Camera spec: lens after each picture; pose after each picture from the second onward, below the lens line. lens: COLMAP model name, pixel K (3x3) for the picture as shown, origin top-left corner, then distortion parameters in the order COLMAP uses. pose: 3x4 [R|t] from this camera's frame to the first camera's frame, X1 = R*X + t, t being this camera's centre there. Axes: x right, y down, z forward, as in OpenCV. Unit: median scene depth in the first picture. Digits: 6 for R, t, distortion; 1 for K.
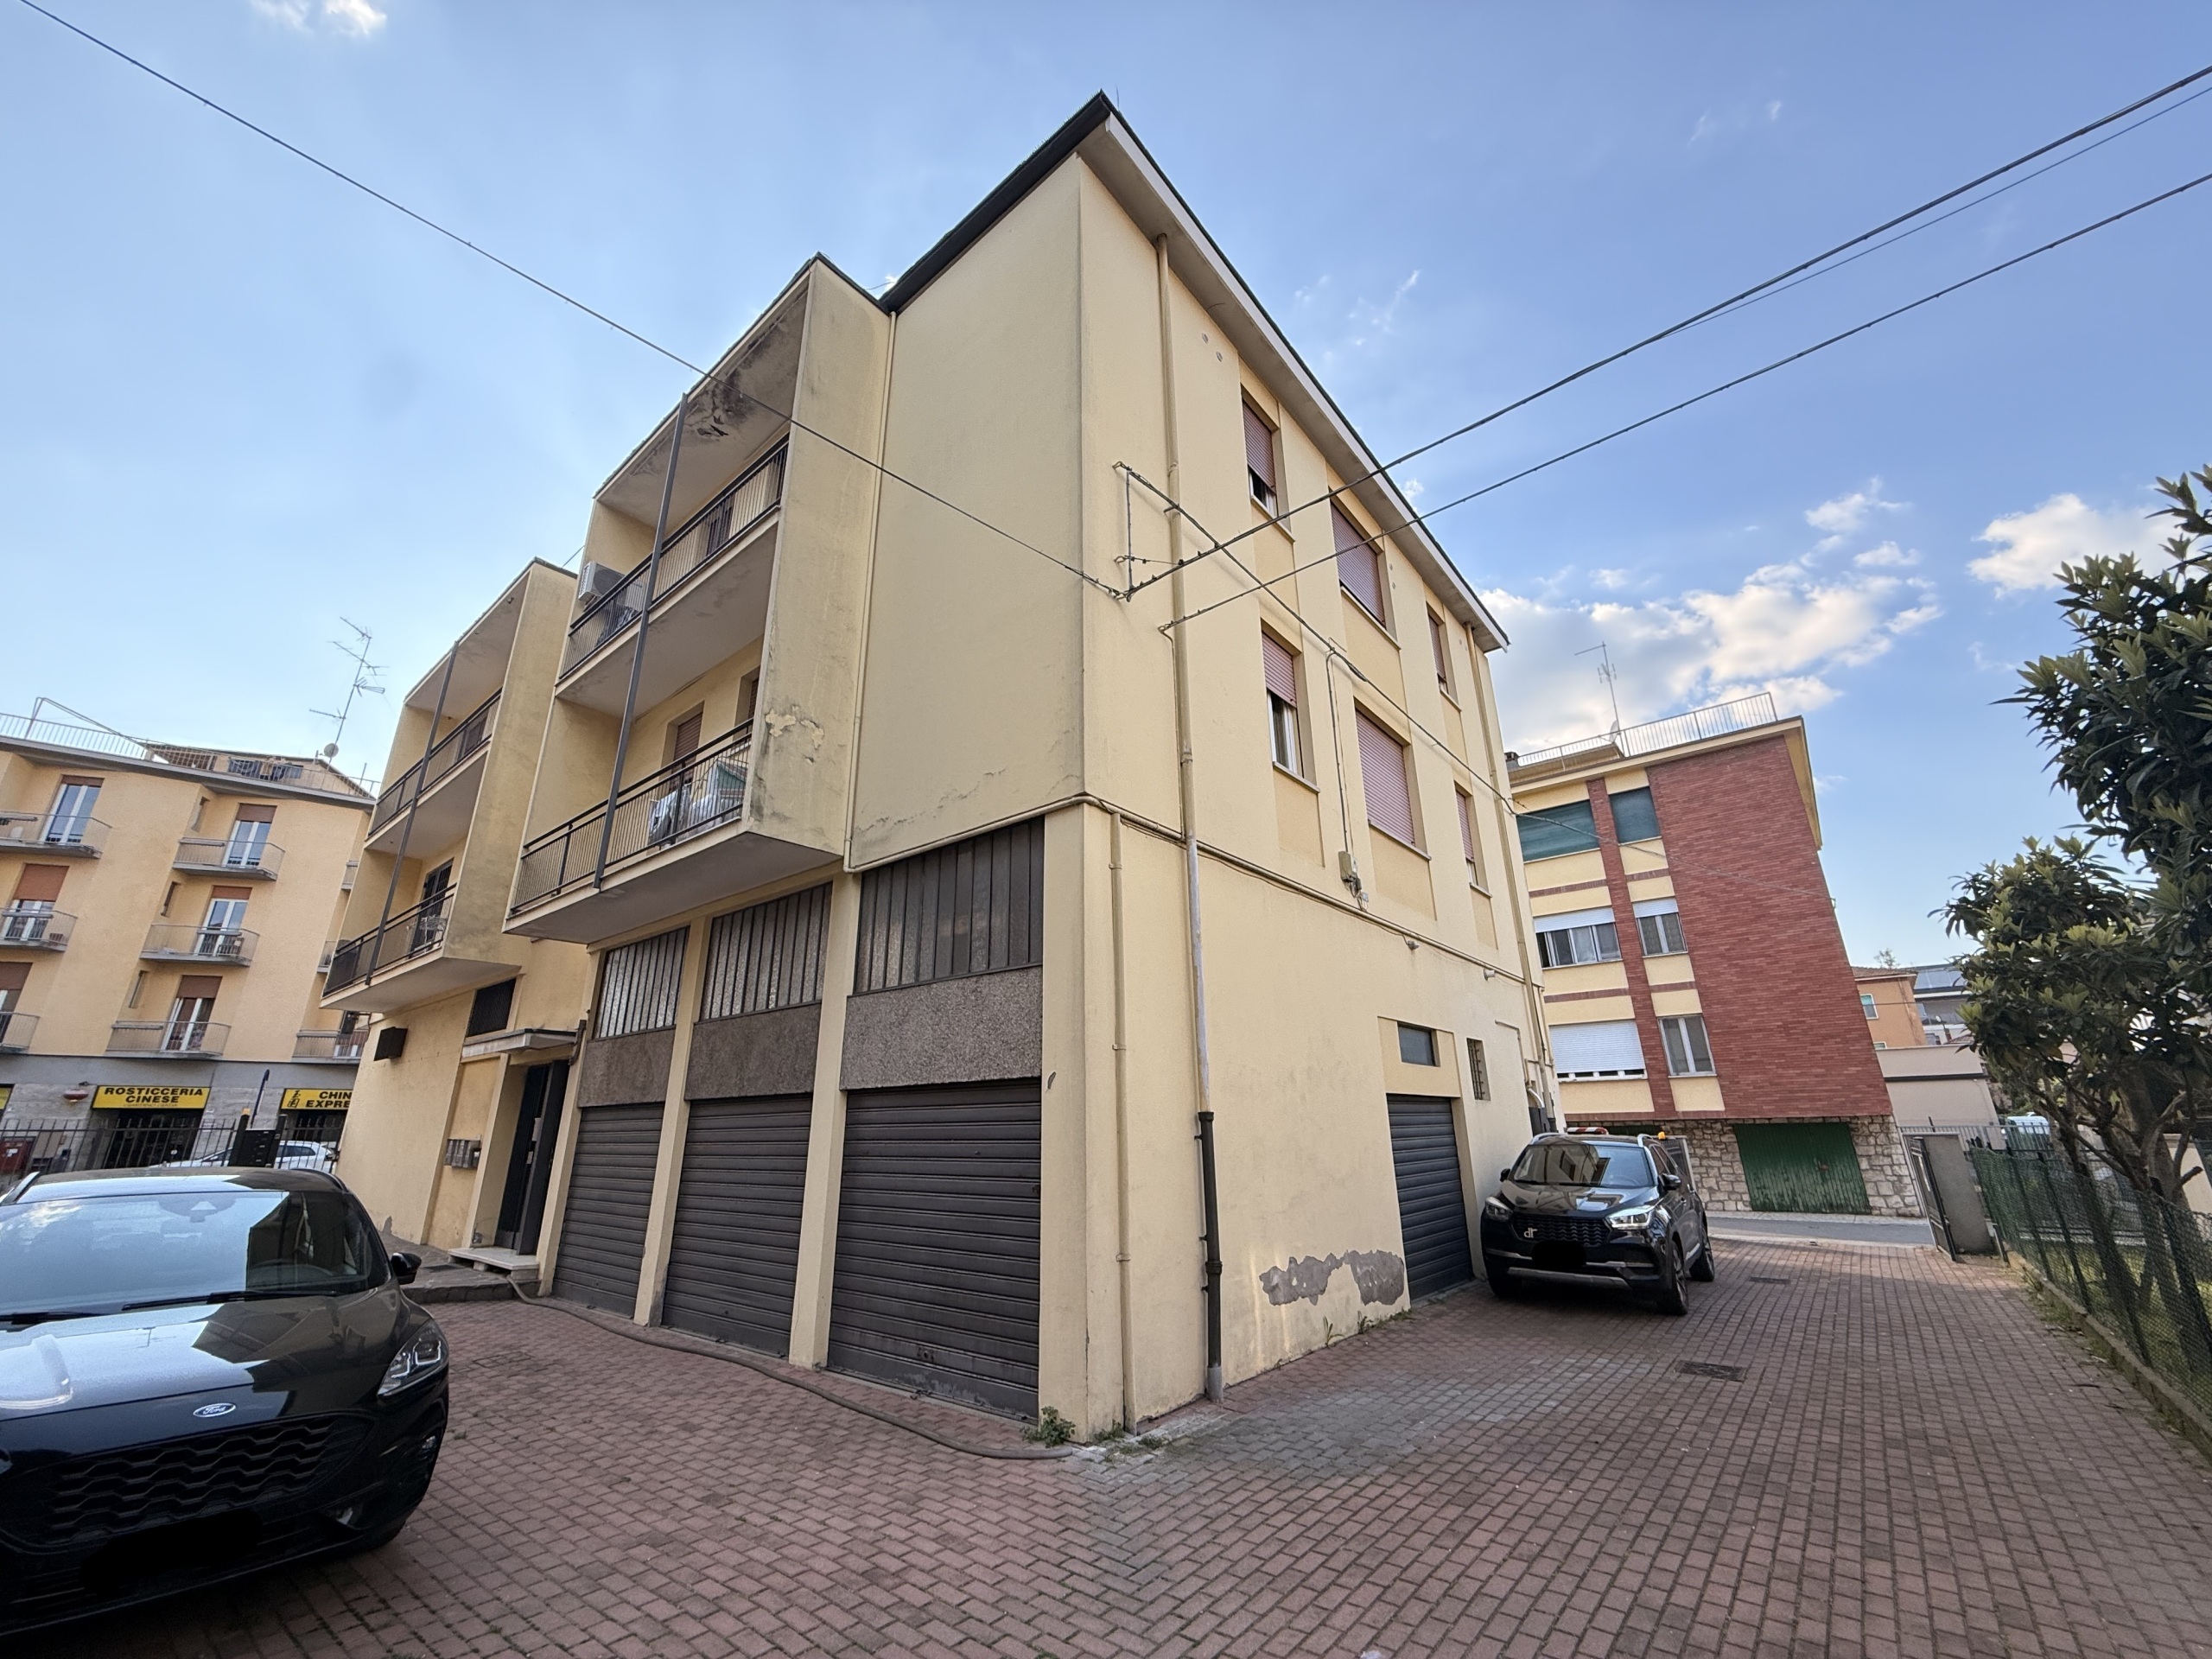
lens RADIAL K [[877.5, 0, 1101.4], [0, 877.5, 829.1], [0, 0, 1]] dist [-0.002549, -0.000196]
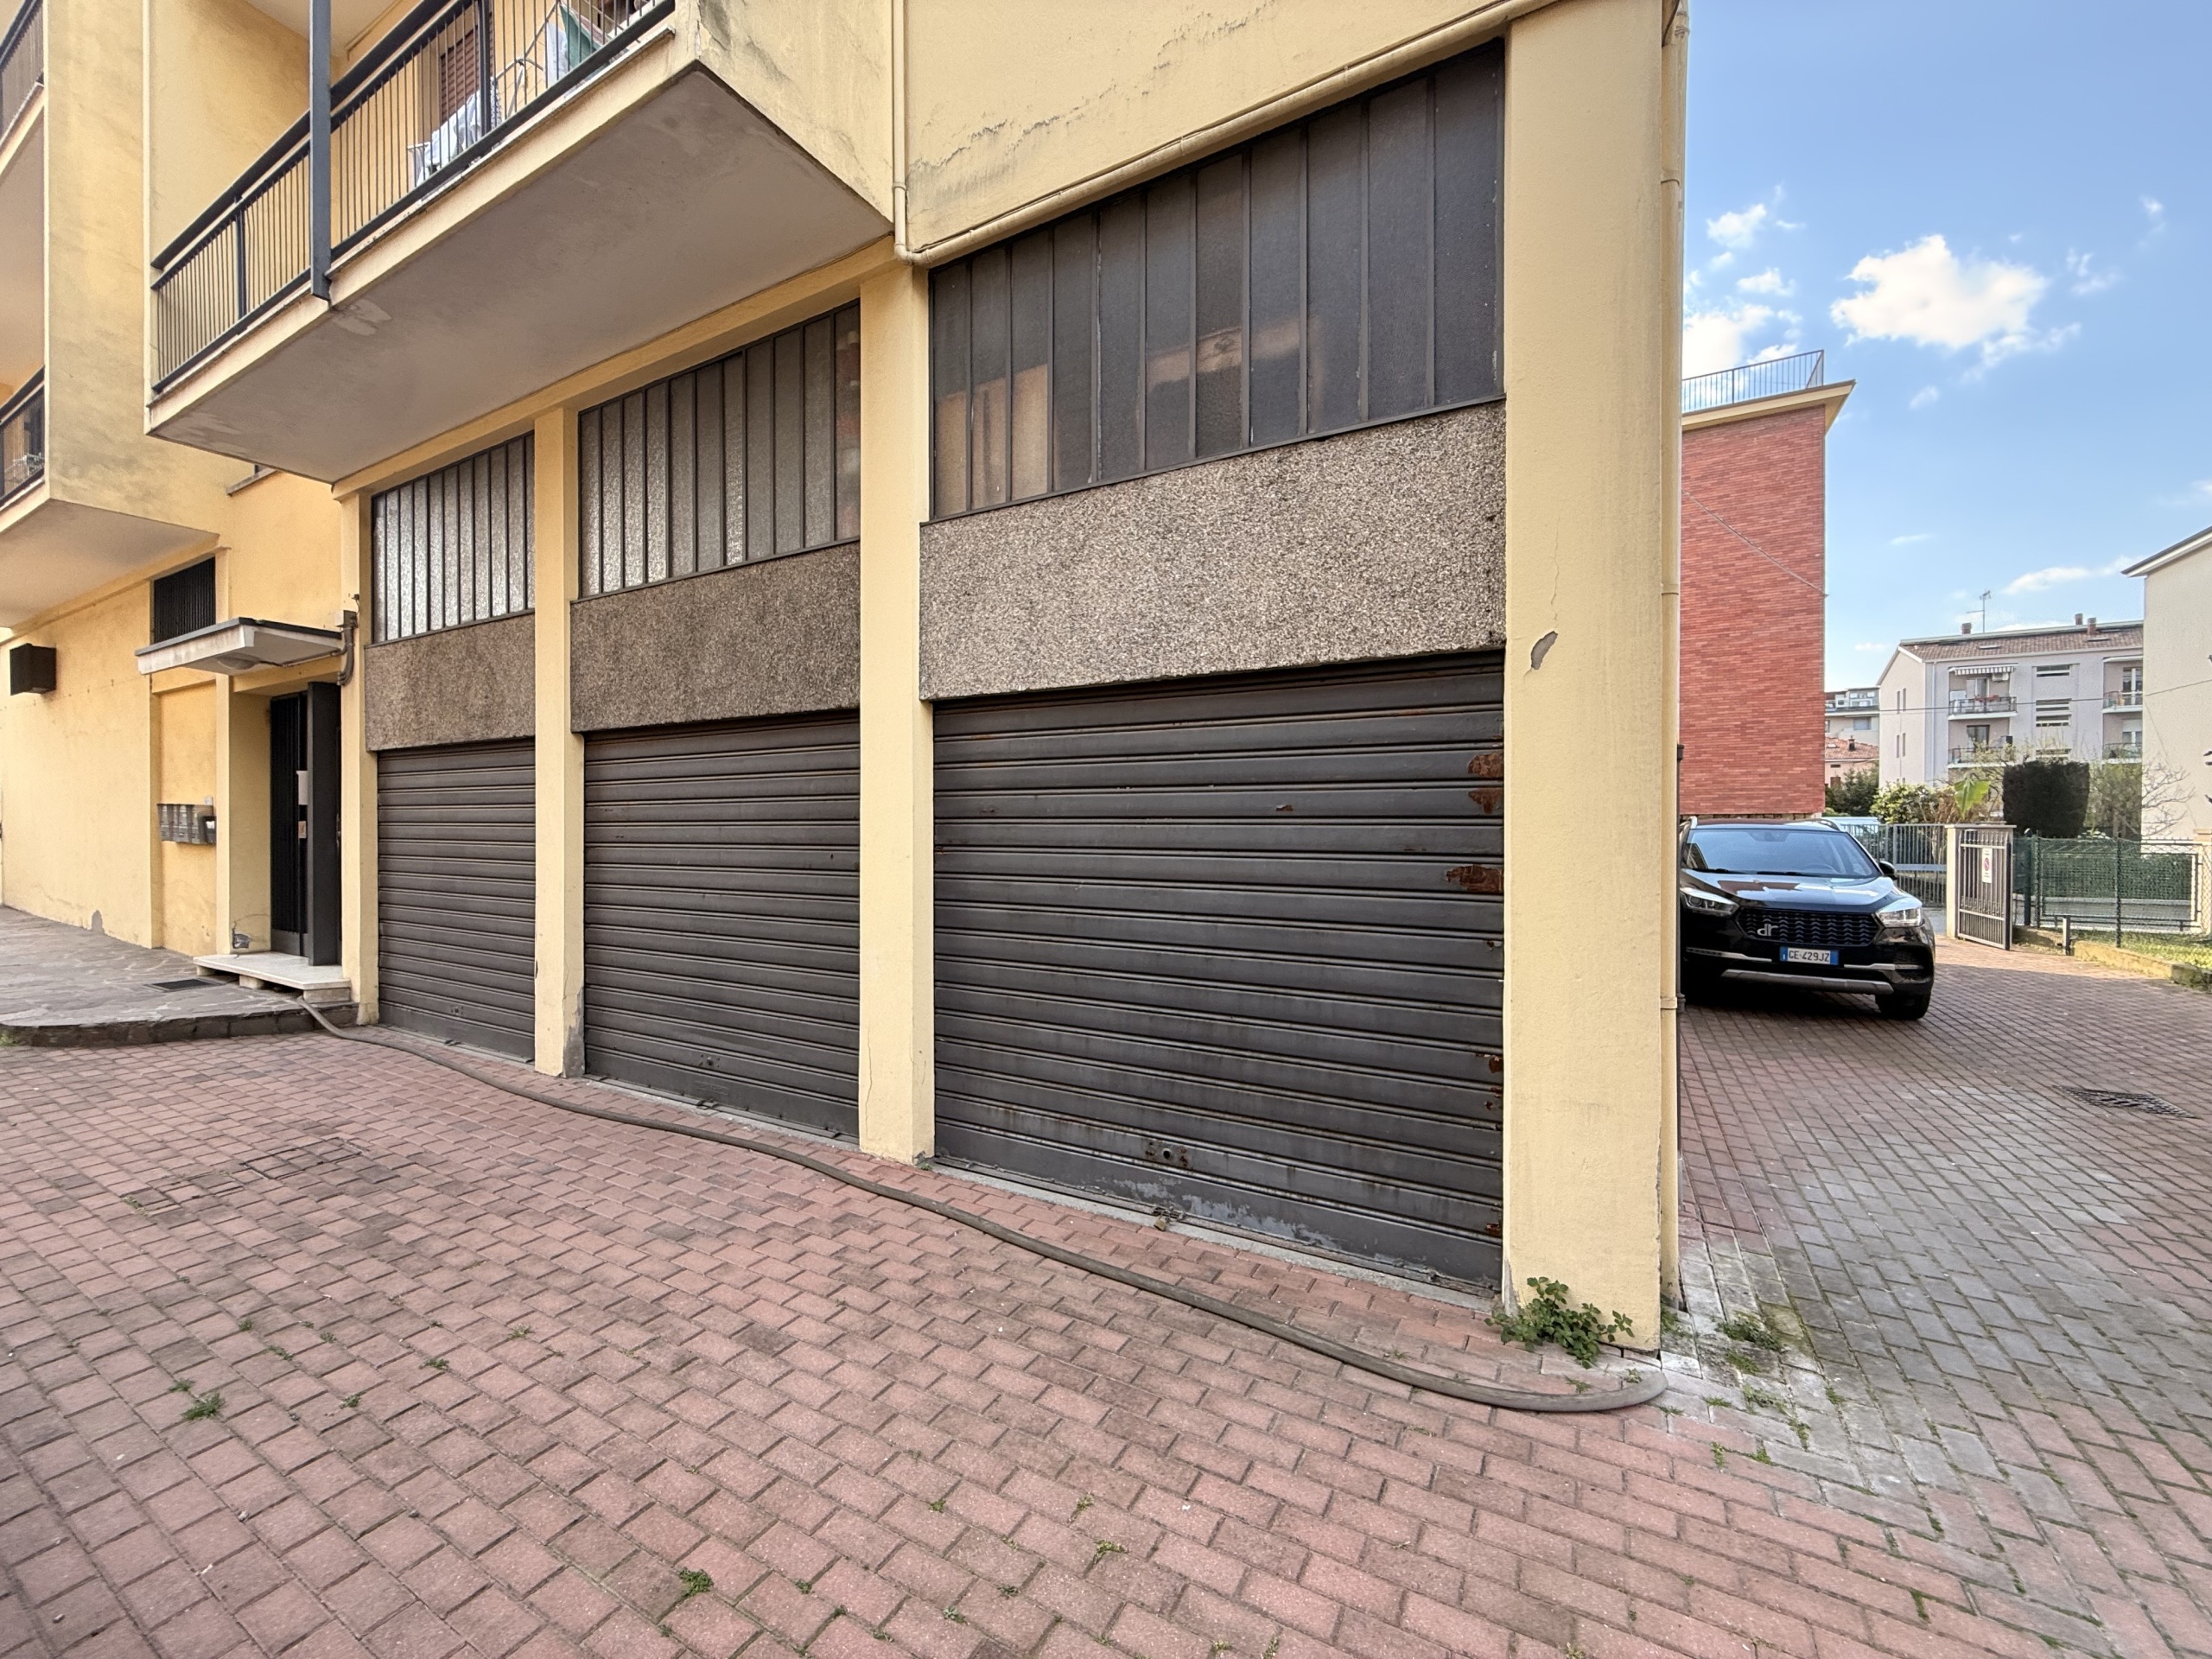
lens RADIAL K [[877.5, 0, 1101.9], [0, 877.5, 832.7], [0, 0, 1]] dist [-0.002549, -0.000196]
pose [[0.984378, 0.012392, 0.175632, -0.249516], [-0.070145, 0.942541, 0.326644, 0.169979], [-0.161492, -0.333860, 0.928686, 0.412013]]
